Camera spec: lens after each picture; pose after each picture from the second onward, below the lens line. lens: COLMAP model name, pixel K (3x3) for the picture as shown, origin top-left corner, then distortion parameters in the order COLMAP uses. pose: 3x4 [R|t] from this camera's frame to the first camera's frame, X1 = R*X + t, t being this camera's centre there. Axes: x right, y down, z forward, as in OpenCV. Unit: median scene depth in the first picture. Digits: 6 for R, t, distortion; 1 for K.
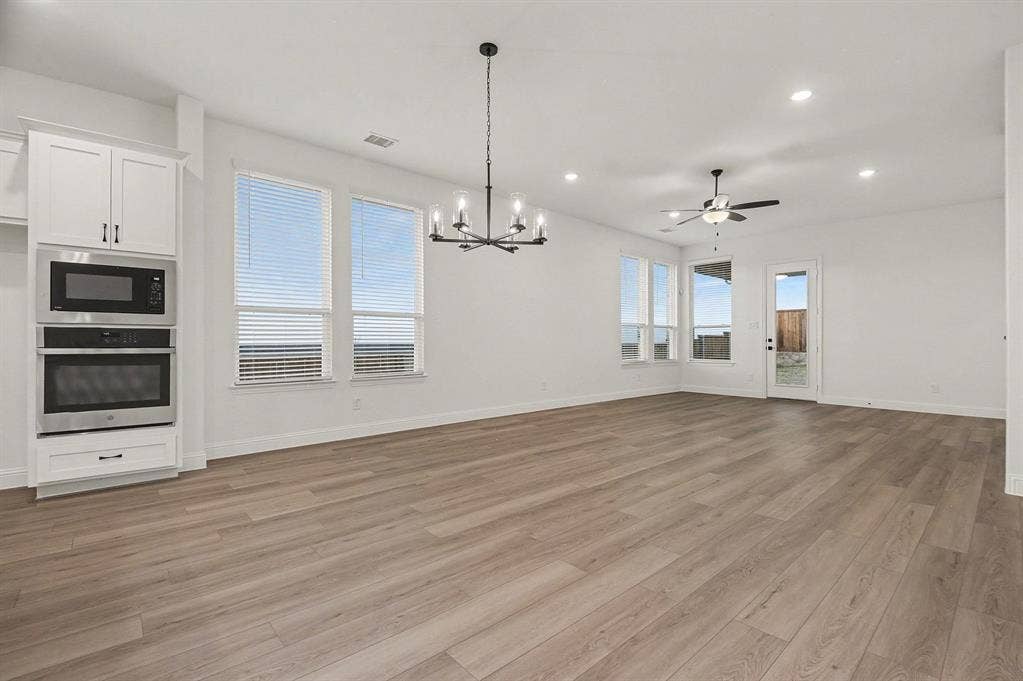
lens RADIAL K [[455.5, 0, 516.9], [0, 455.5, 344.4], [0, 0, 1]] dist [-0.001525, -0.011037]
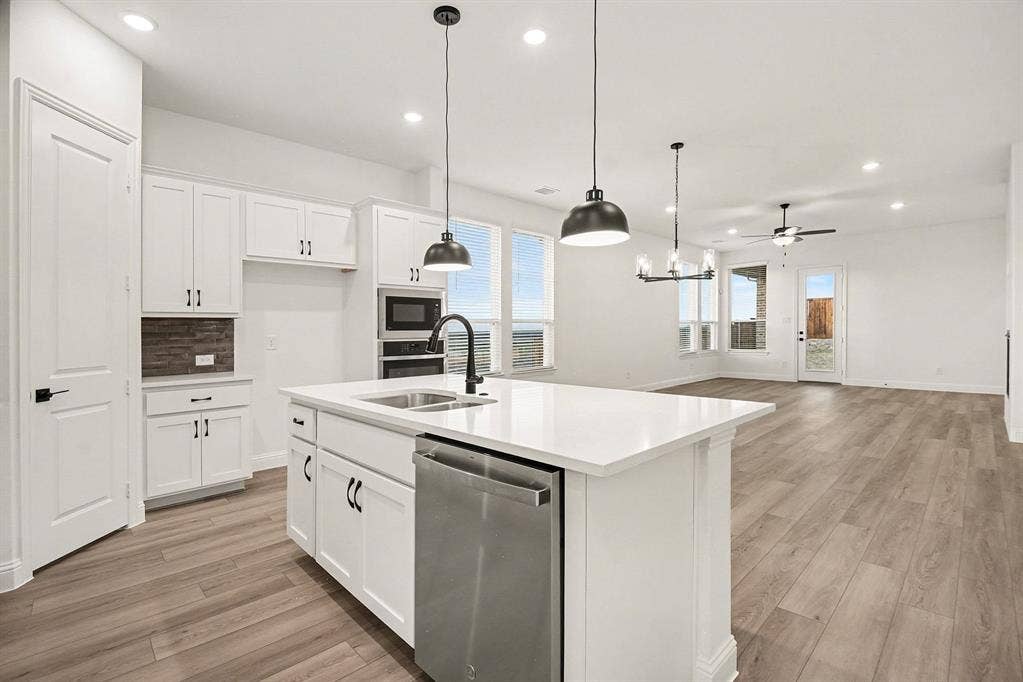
lens RADIAL K [[464.2, 0, 506.6], [0, 464.2, 339.1], [0, 0, 1]] dist [-0.000594, -0.014514]
pose [[0.999318, -0.016560, 0.033012, -0.646459], [0.016084, 0.999764, 0.014620, -0.058084], [-0.033246, -0.014079, 0.999348, -0.462679]]
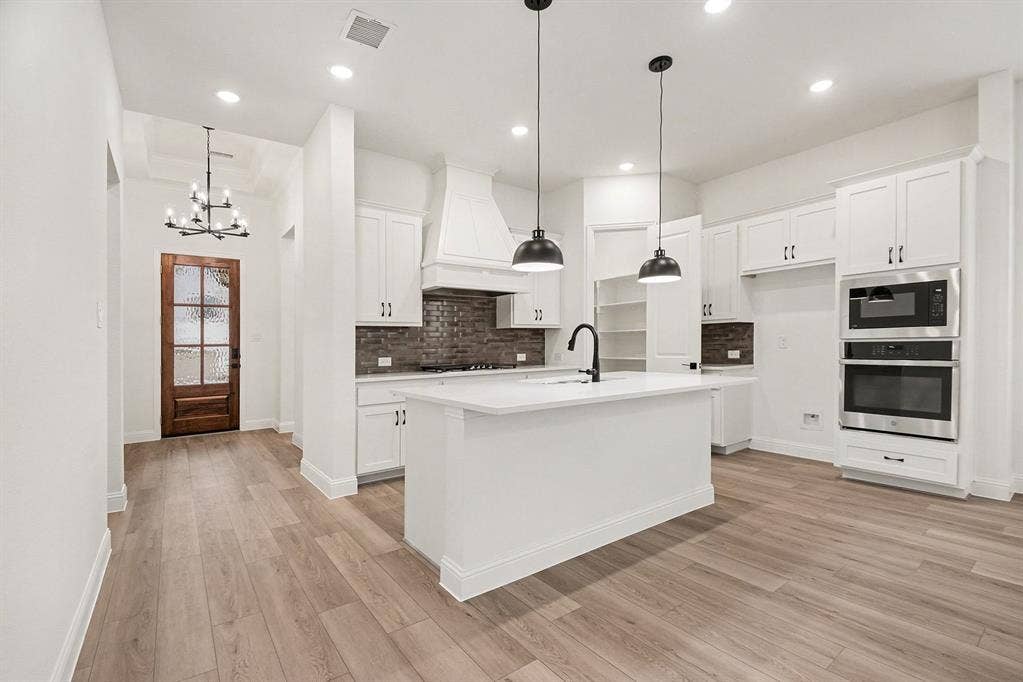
lens RADIAL K [[453.0, 0, 520.2], [0, 453.0, 340.4], [0, 0, 1]] dist [-0.012054, 0.000072]
pose [[-0.076896, -0.011529, -0.996972, 0.252144], [0.016124, 0.999788, -0.012805, -0.038822], [0.996909, -0.017060, -0.076694, 0.170445]]
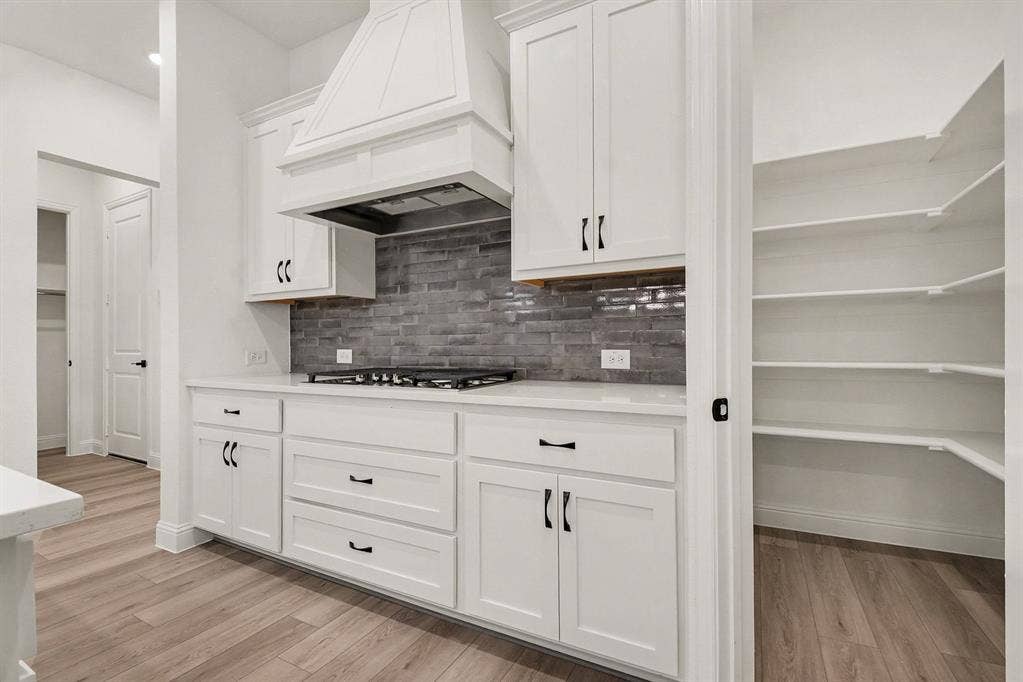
lens RADIAL K [[453.0, 0, 520.2], [0, 453.0, 340.4], [0, 0, 1]] dist [-0.012054, 0.000072]
pose [[-0.932058, 0.003352, -0.362294, -1.096061], [0.006736, 0.999945, -0.008077, -0.019187], [0.362246, -0.009968, -0.932029, 0.581048]]
